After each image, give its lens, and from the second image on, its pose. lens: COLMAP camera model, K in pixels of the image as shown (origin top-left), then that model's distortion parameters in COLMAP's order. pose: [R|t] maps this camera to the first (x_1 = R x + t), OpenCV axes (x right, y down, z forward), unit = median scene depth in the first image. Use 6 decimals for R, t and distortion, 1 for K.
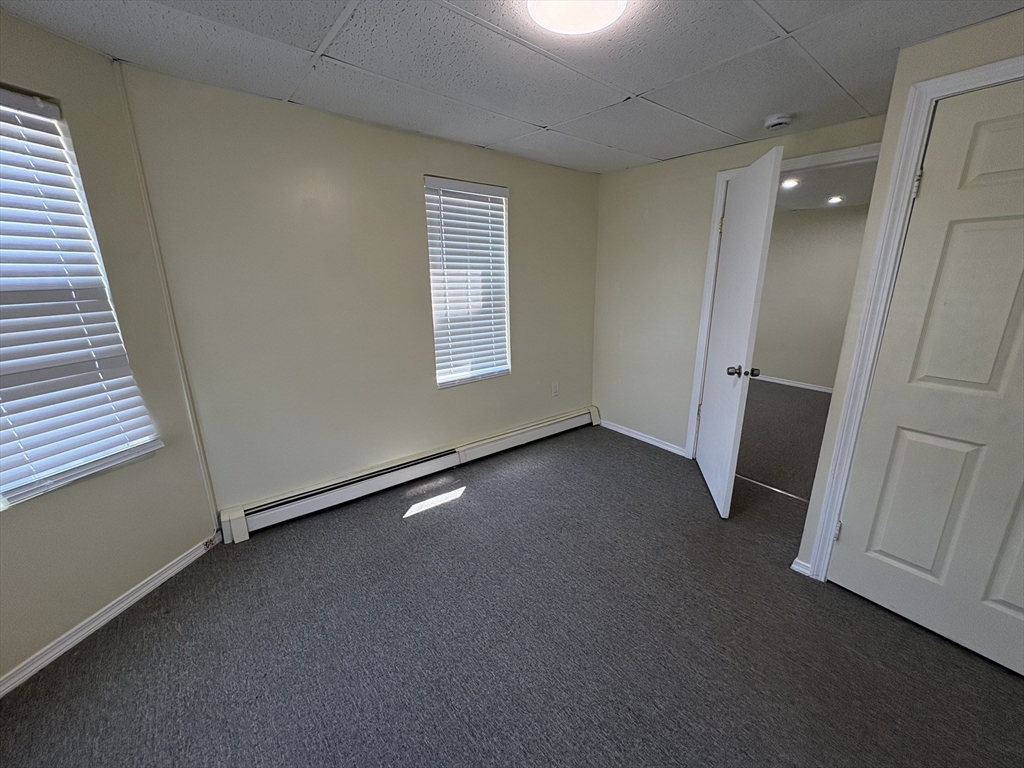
lens RADIAL K [[407.3, 0, 507.3], [0, 407.3, 390.2], [0, 0, 1]] dist [-0.002918, 0.000980]
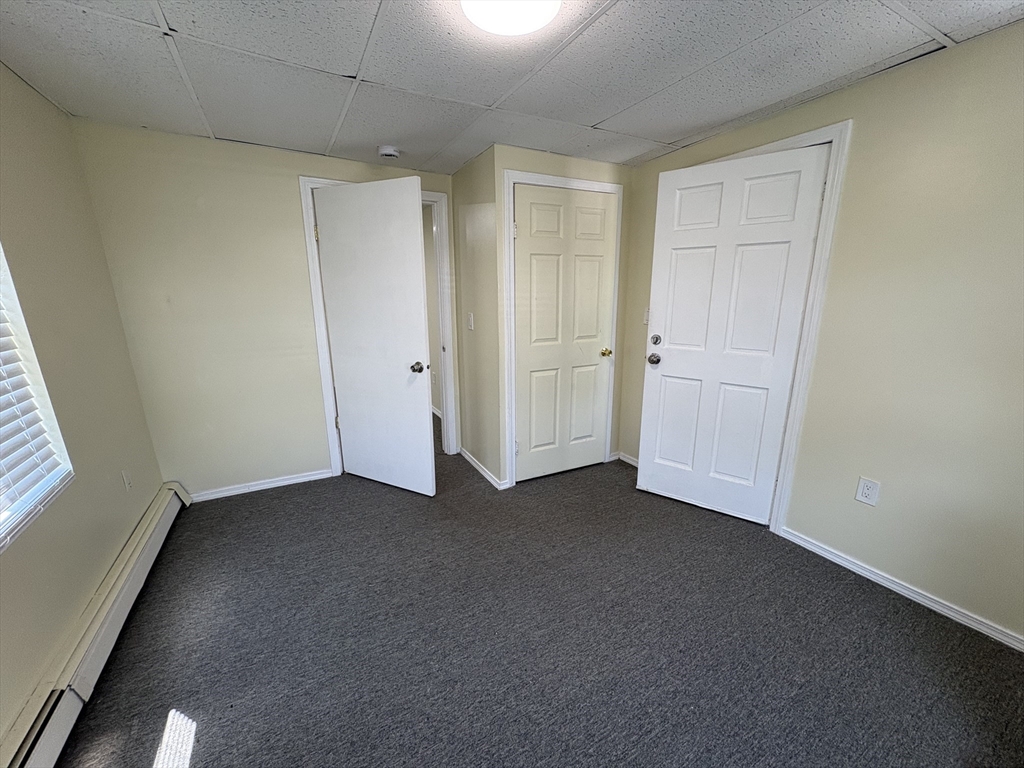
lens RADIAL K [[407.3, 0, 514.6], [0, 407.3, 390.1], [0, 0, 1]] dist [-0.002918, 0.000980]
pose [[0.157954, -0.240442, 0.957726, -0.406439], [0.271073, 0.943198, 0.192088, -0.105549], [-0.949510, 0.229273, 0.214159, 0.411477]]
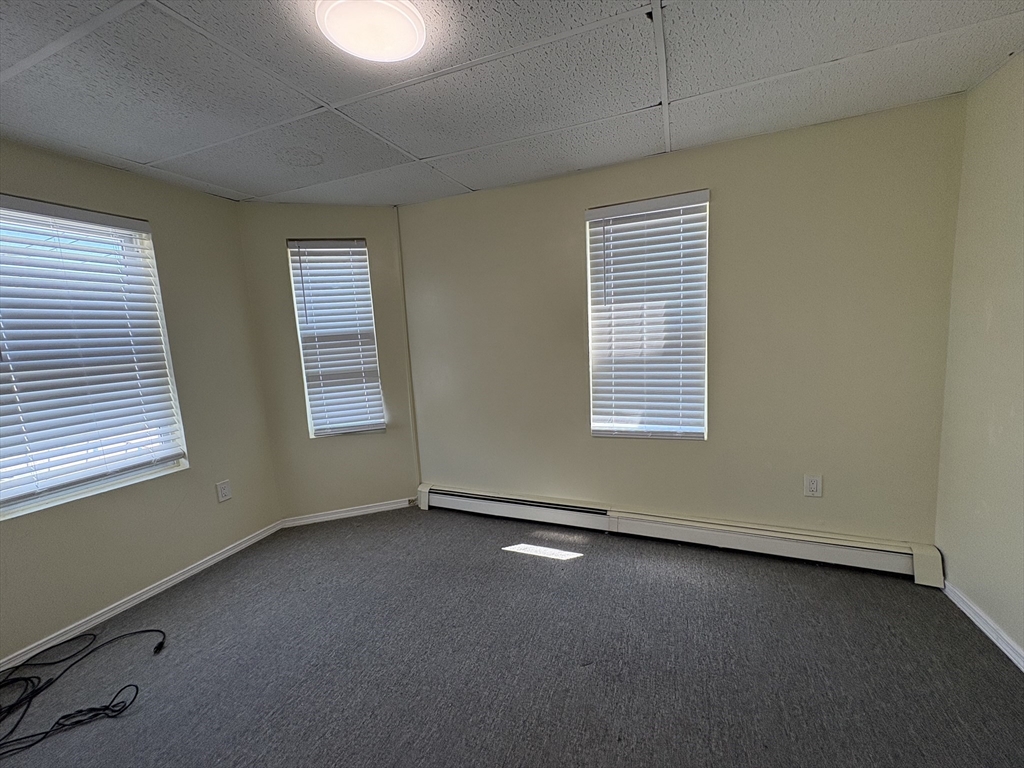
lens RADIAL K [[407.3, 0, 513.2], [0, 407.3, 387.5], [0, 0, 1]] dist [-0.002918, 0.000980]
pose [[0.482386, 0.101387, -0.870072, 0.520545], [-0.185909, 0.982501, 0.011416, -0.086586], [0.856003, 0.156248, 0.492793, 0.395668]]
